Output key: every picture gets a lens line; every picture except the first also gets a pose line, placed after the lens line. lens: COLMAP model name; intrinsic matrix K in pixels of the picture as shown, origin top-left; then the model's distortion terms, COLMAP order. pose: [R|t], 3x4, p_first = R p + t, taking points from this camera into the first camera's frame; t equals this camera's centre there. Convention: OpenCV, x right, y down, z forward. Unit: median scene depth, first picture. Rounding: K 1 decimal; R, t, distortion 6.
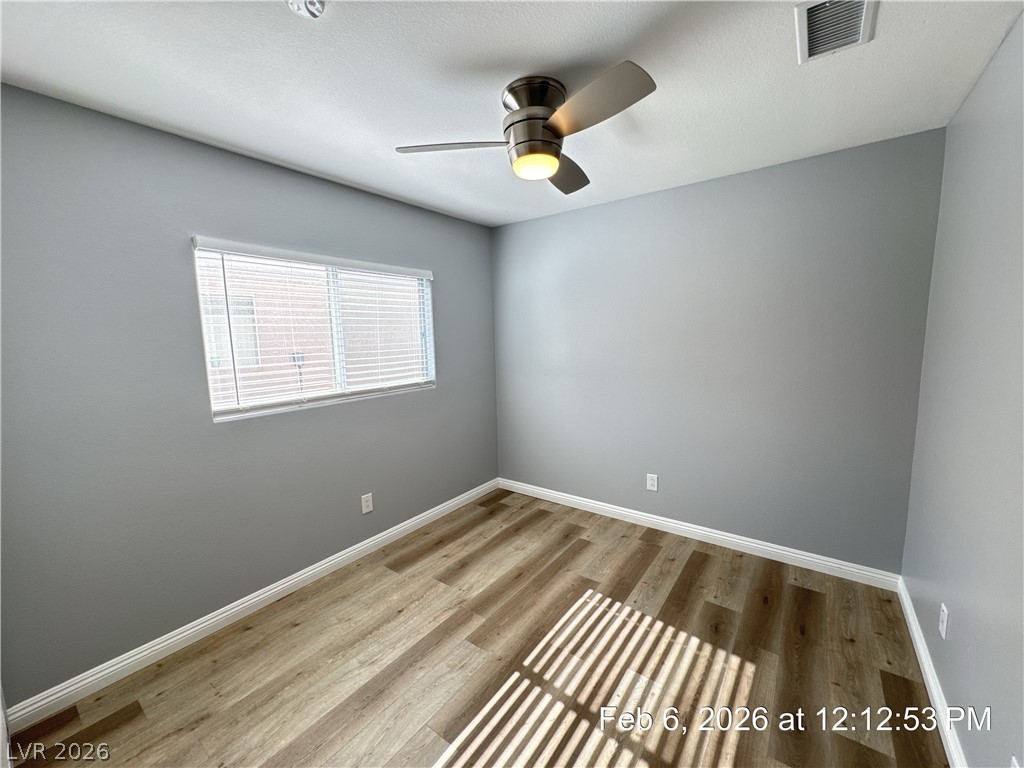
lens RADIAL K [[409.2, 0, 511.8], [0, 409.2, 383.5], [0, 0, 1]] dist [-0.004539, -0.000202]
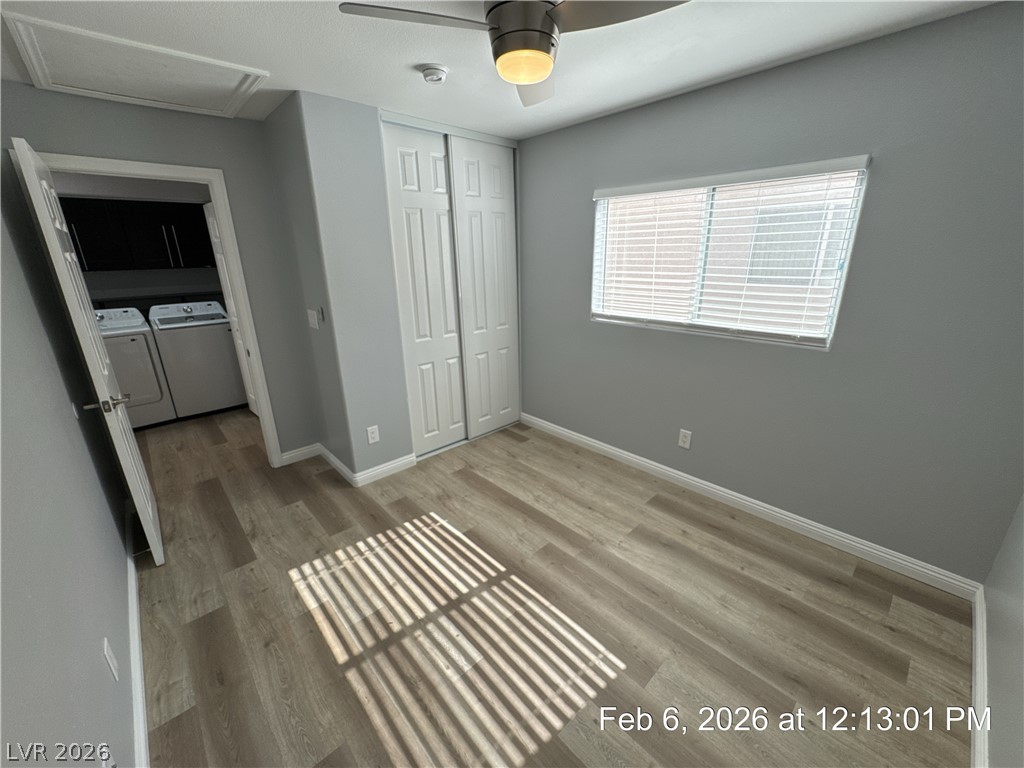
lens RADIAL K [[409.2, 0, 512.1], [0, 409.2, 382.9], [0, 0, 1]] dist [-0.004539, -0.000202]
pose [[-0.181300, 0.325205, -0.928101, 0.763535], [-0.097959, 0.933075, 0.346084, -0.173976], [0.978537, 0.153661, -0.137310, 0.897077]]
